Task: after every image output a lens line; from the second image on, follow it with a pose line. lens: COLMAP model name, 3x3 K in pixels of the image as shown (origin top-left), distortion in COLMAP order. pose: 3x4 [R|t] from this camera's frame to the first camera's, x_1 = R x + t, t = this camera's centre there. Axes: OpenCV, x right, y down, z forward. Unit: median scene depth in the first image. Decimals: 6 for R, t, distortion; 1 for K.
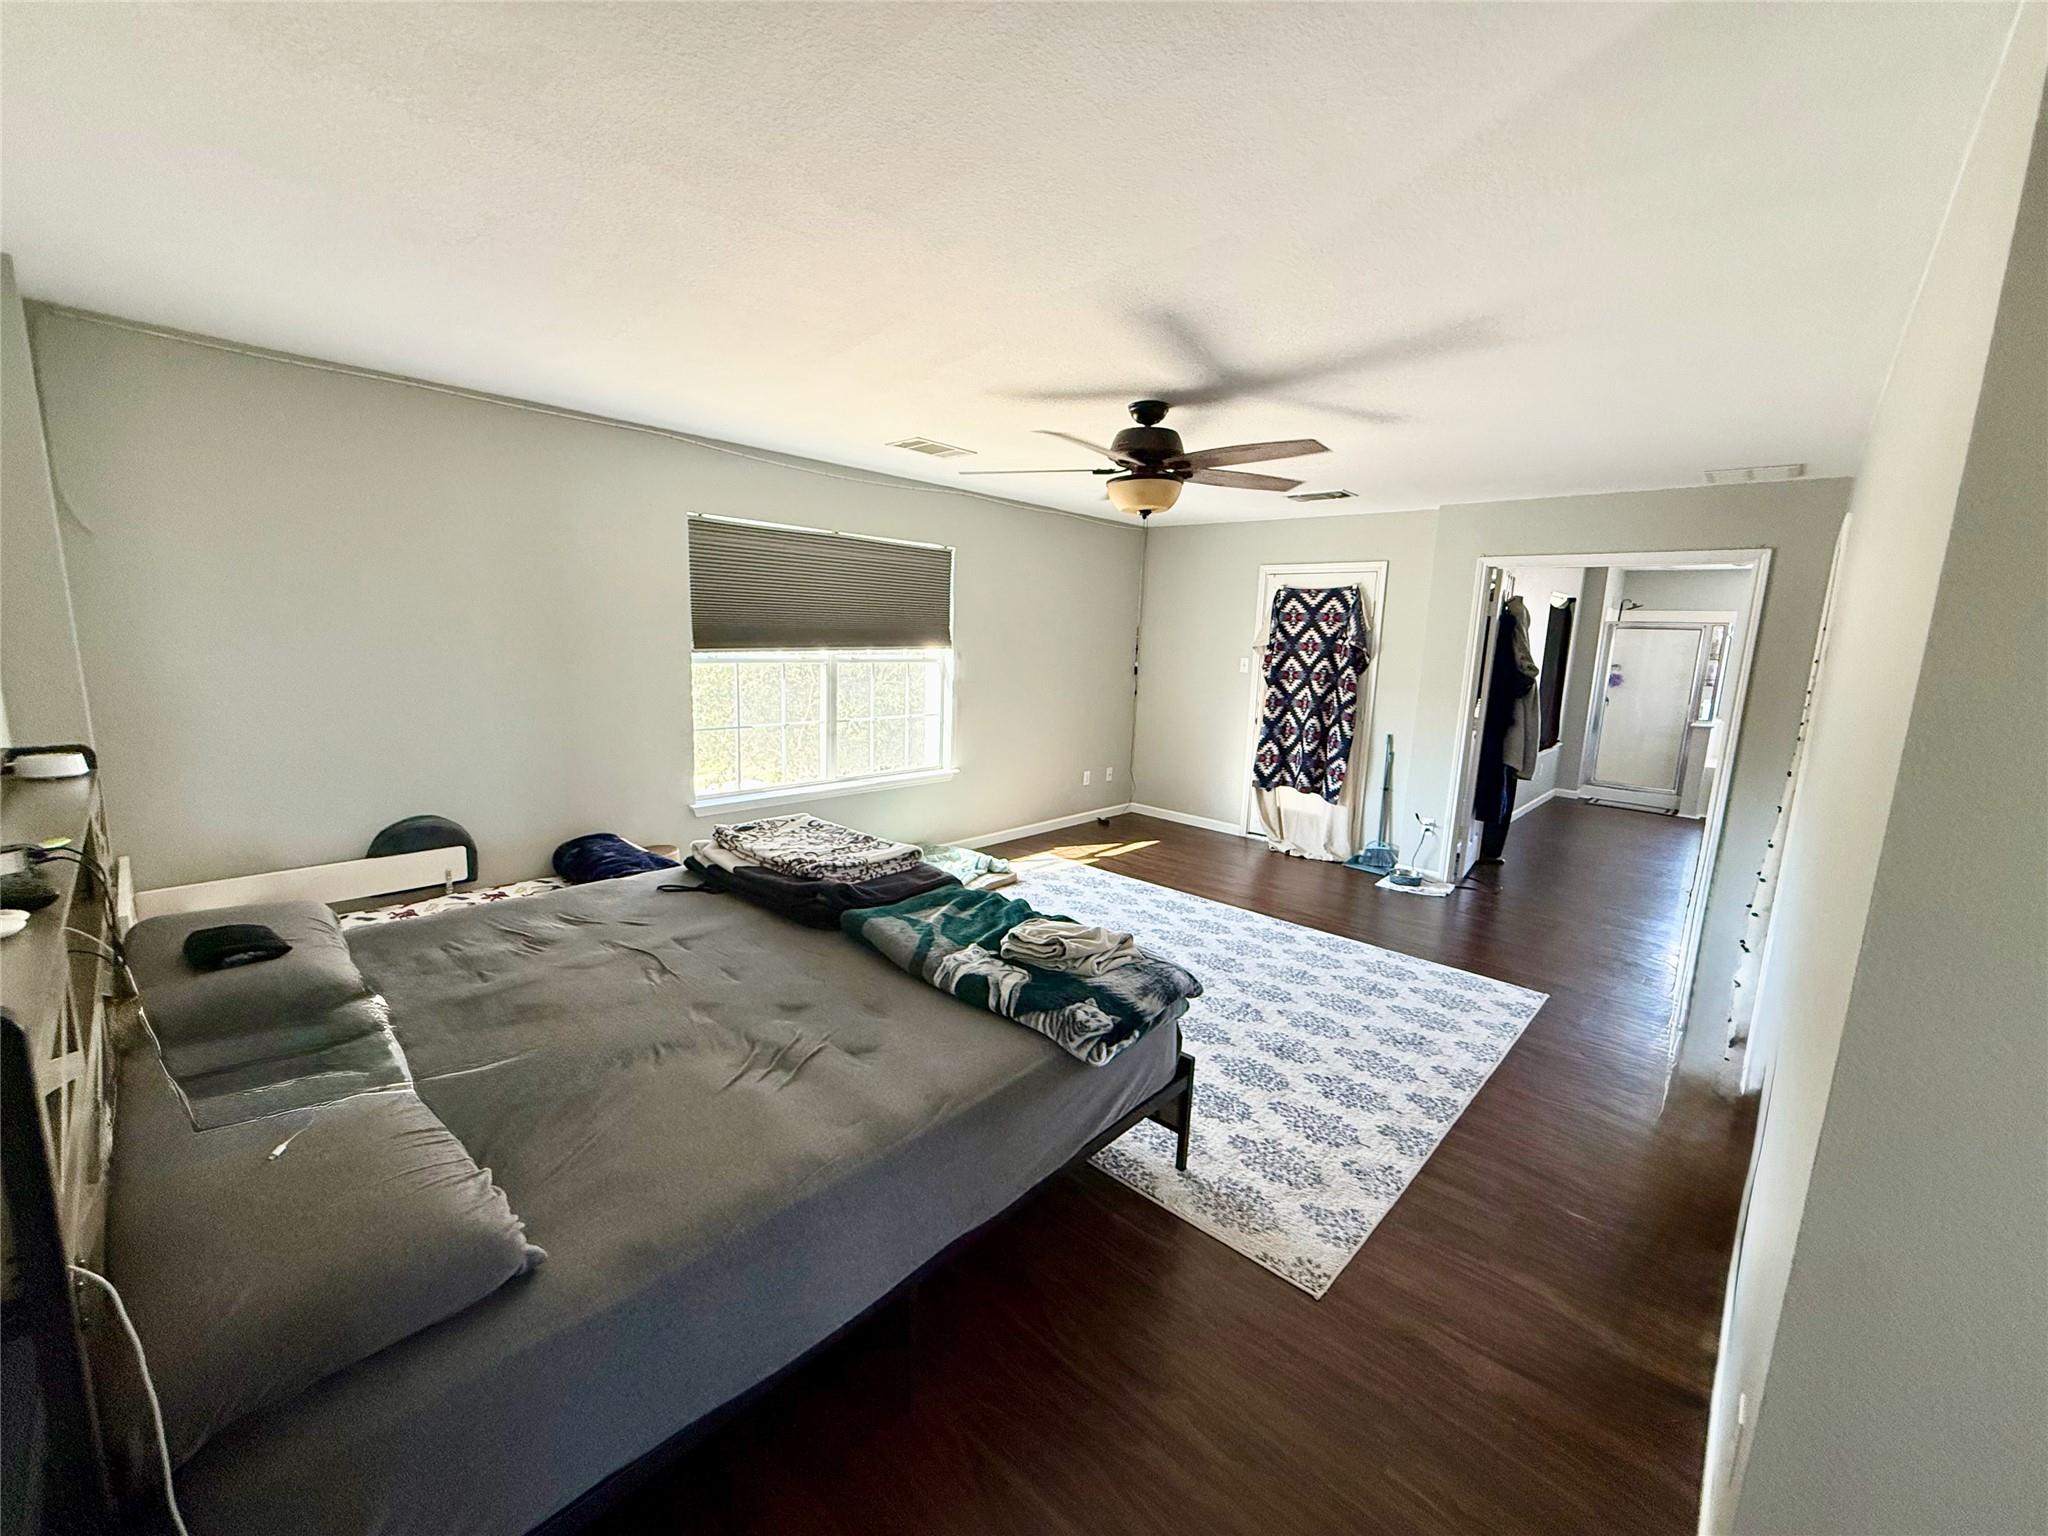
lens RADIAL K [[815.9, 0, 1024.0], [0, 815.9, 768.0], [0, 0, 1]] dist [0.000009, -0.000002]
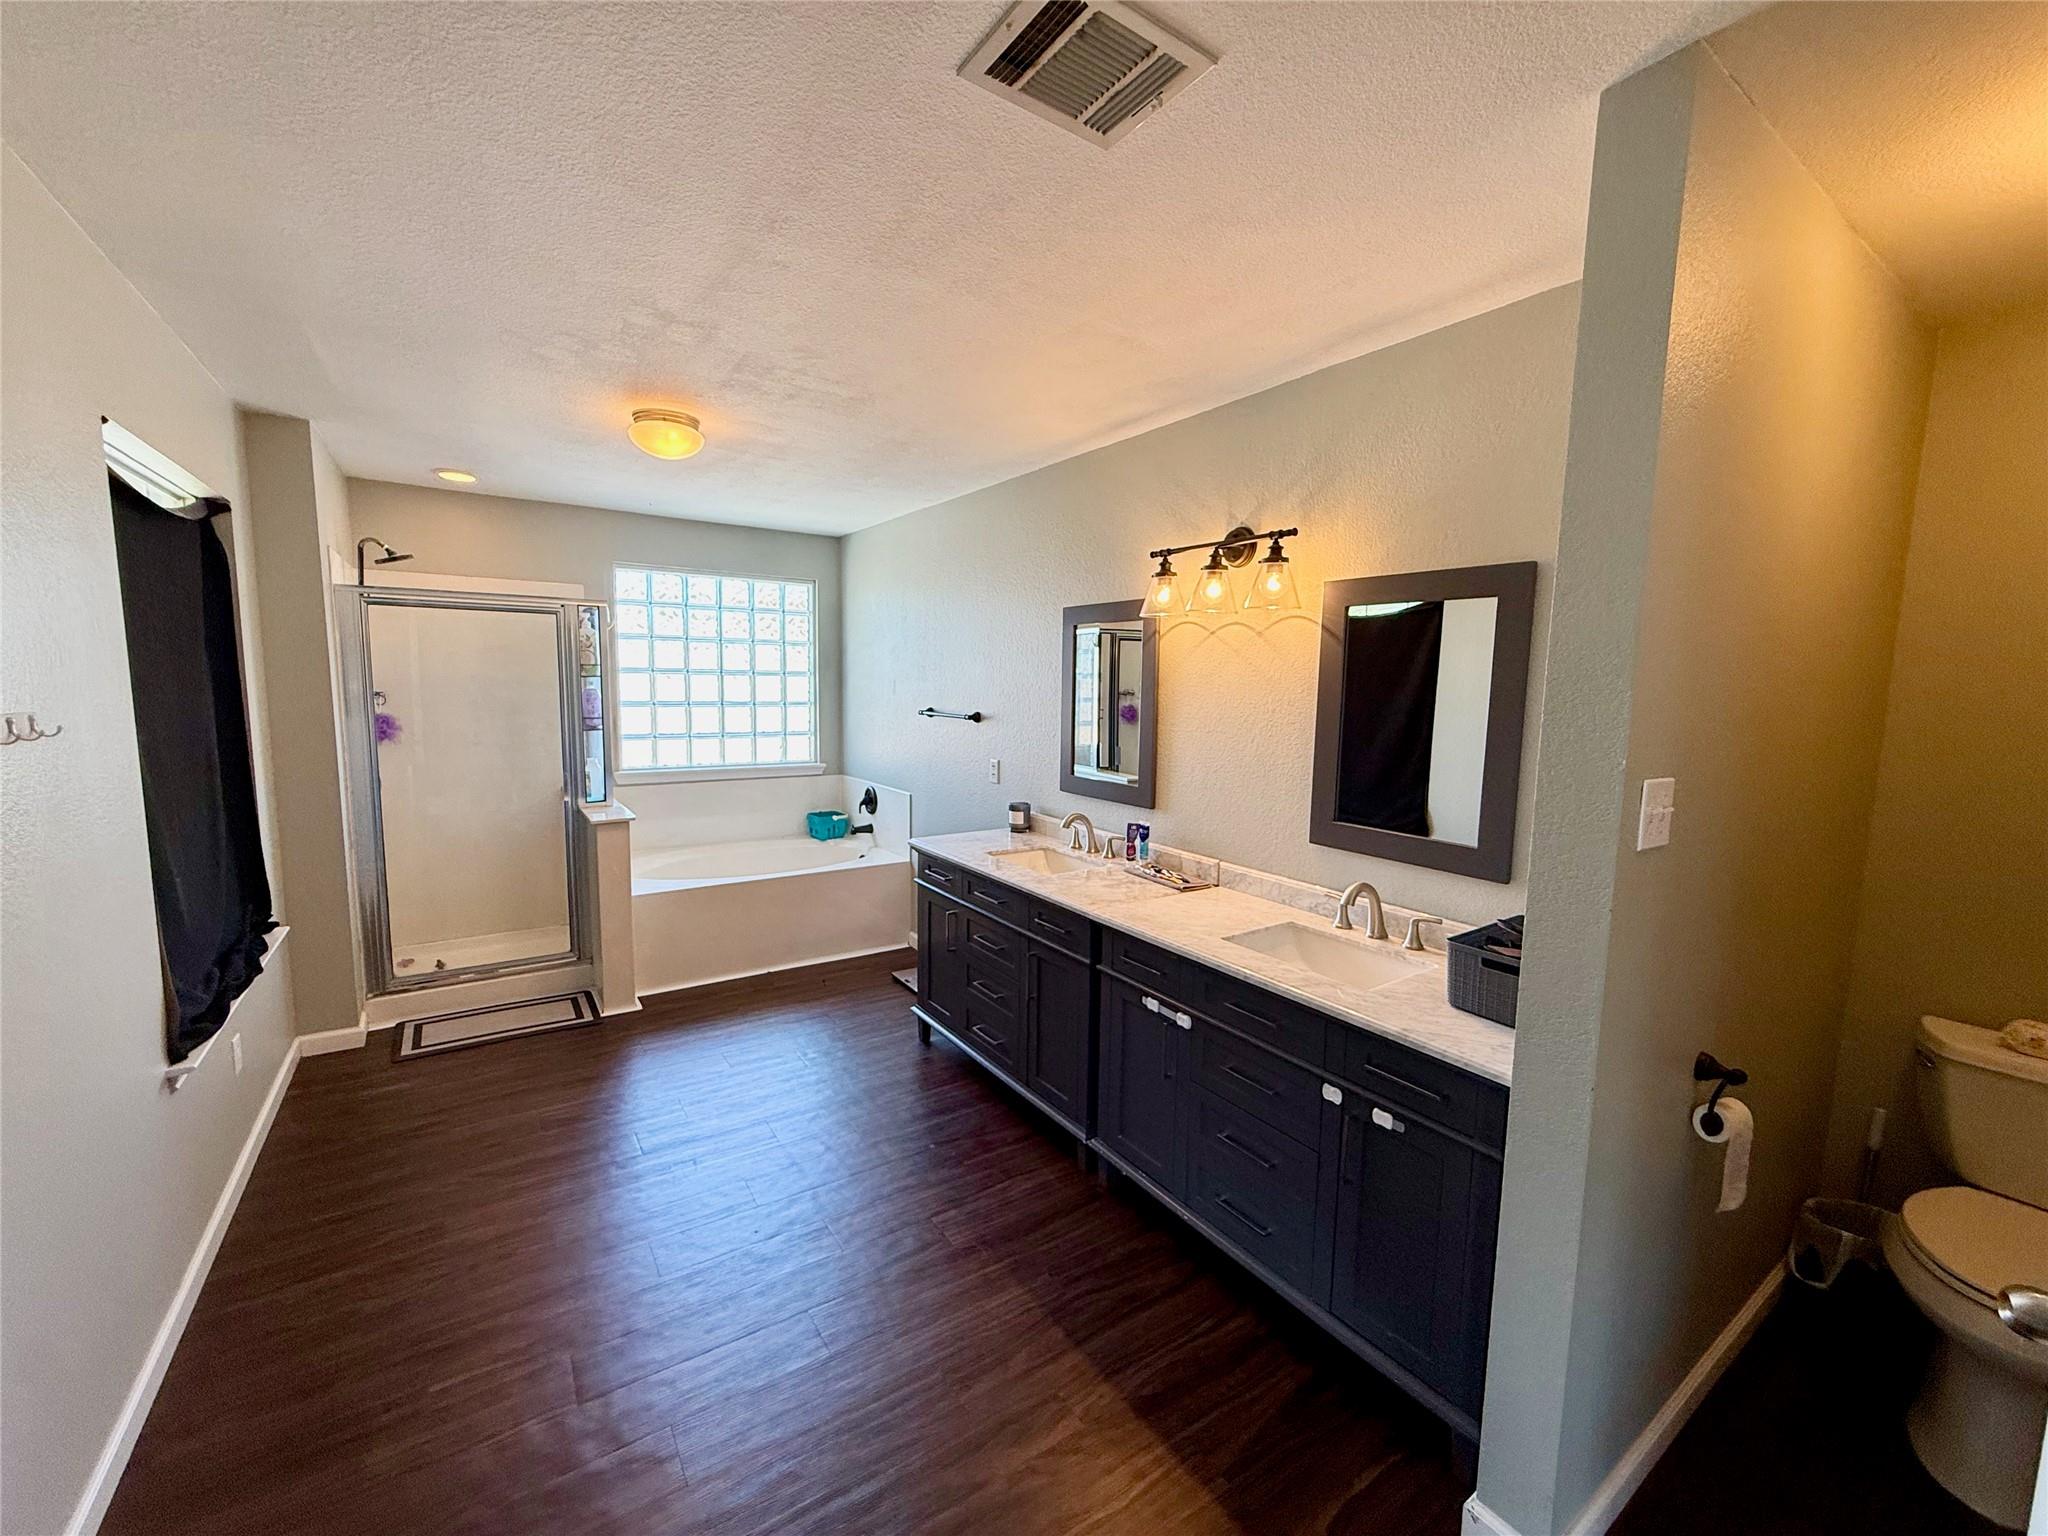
lens RADIAL K [[815.9, 0, 1024.0], [0, 815.9, 768.0], [0, 0, 1]] dist [0.000009, -0.000002]
pose [[0.219390, -0.137416, 0.965911, 0.303228], [0.148891, 0.983150, 0.106051, -0.065445], [-0.964209, 0.120549, 0.236154, 0.458334]]
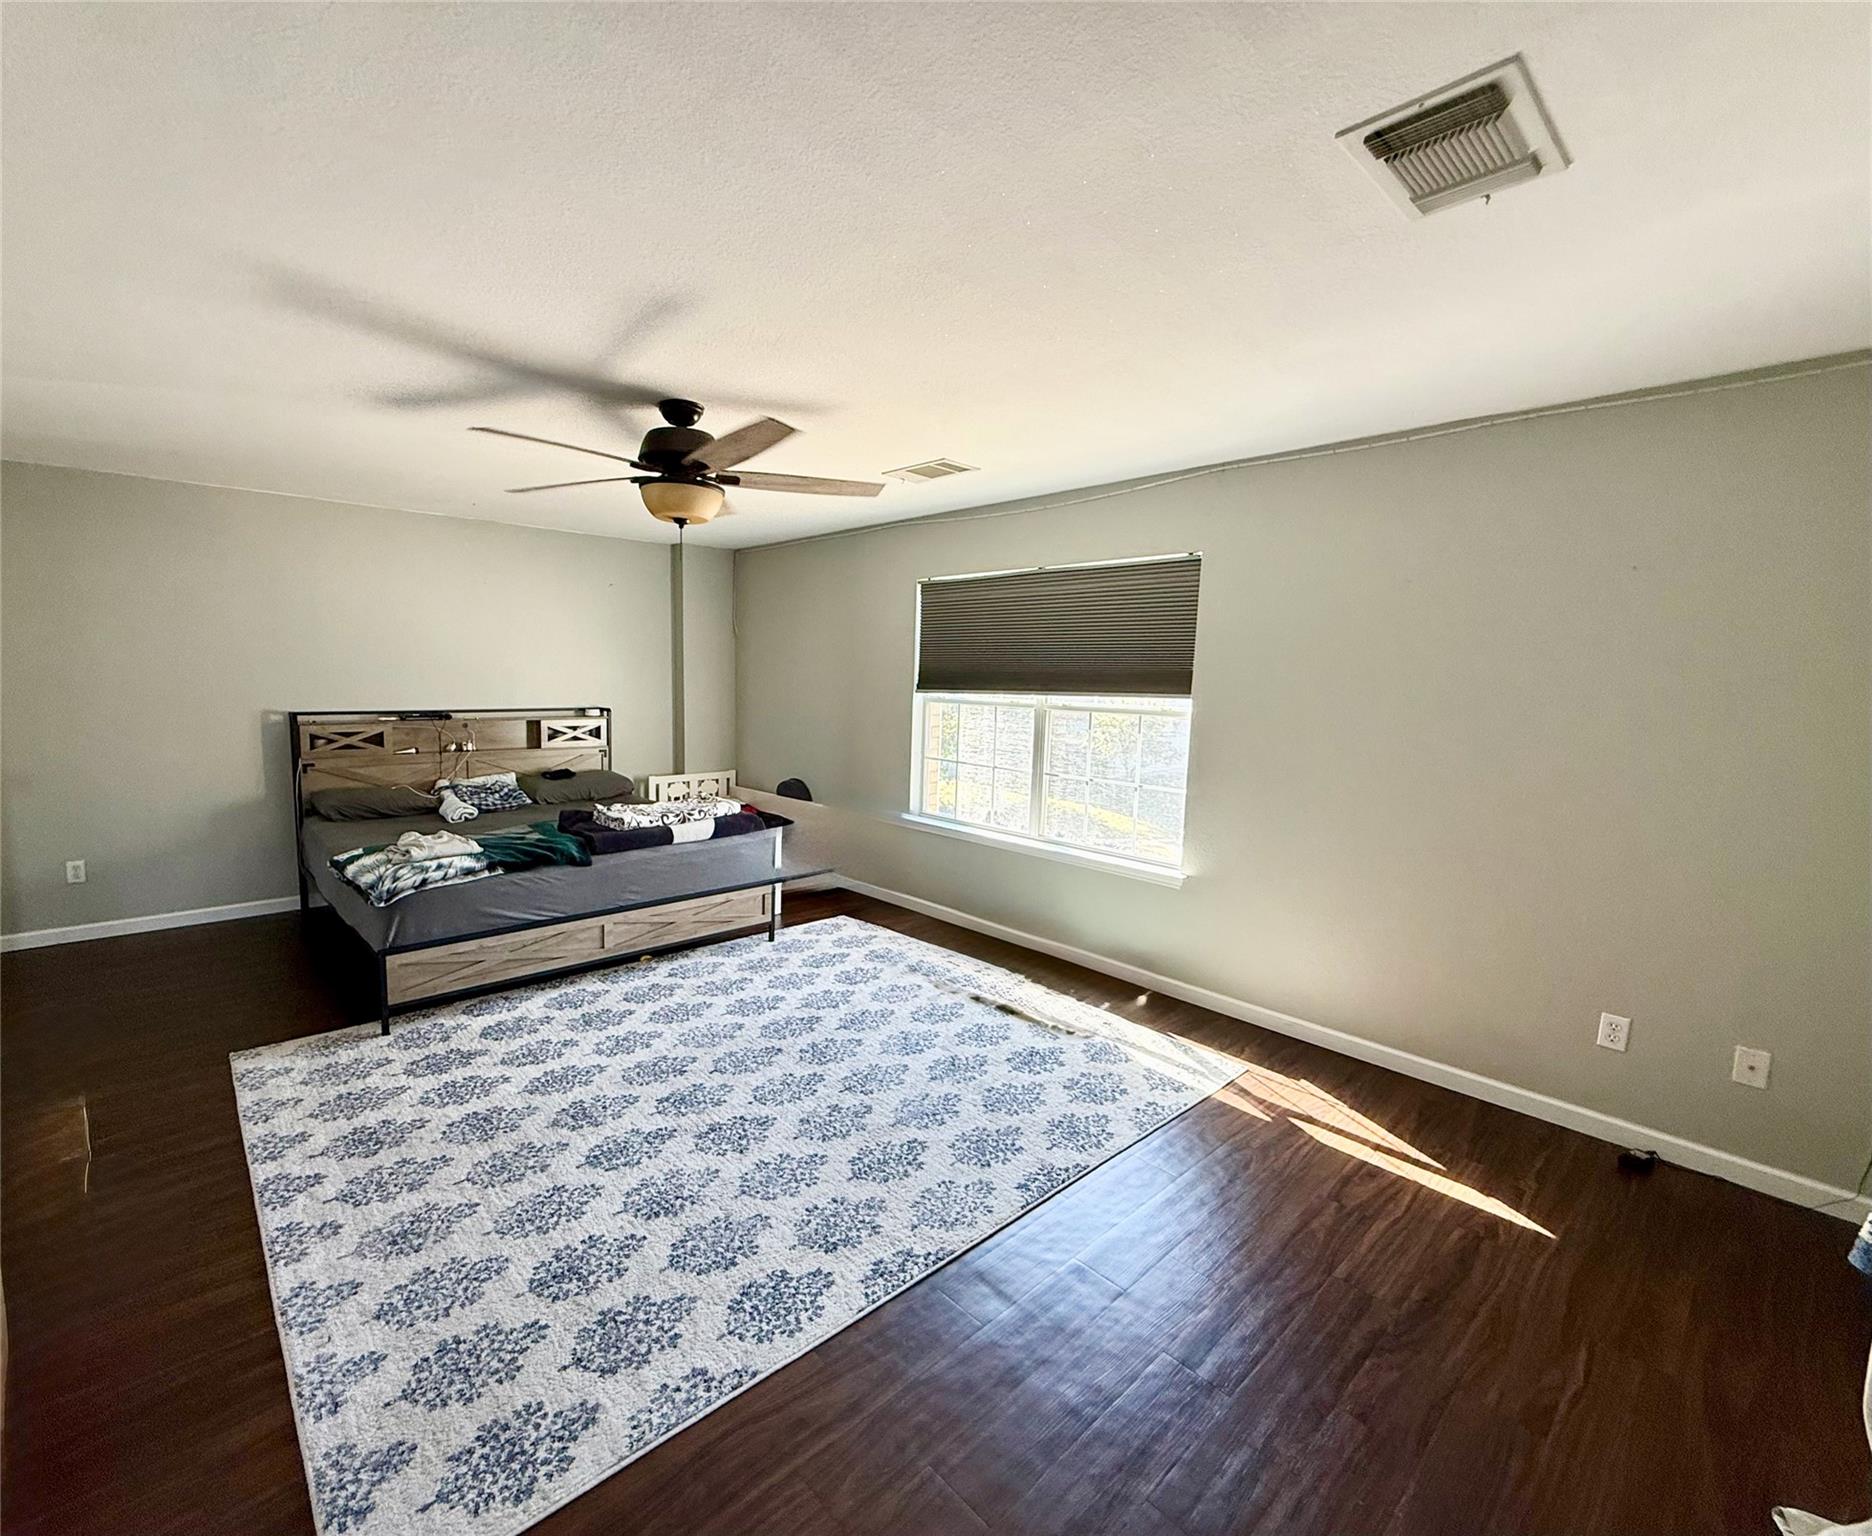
lens RADIAL K [[925.8, 0, 936.0], [0, 925.8, 768.0], [0, 0, 1]] dist [0.000660, -0.000198]
pose [[-0.122882, 0.060519, -0.990574, 0.965772], [-0.192198, 0.977790, 0.083580, -0.152093], [0.973632, 0.200657, -0.108522, 1.204608]]
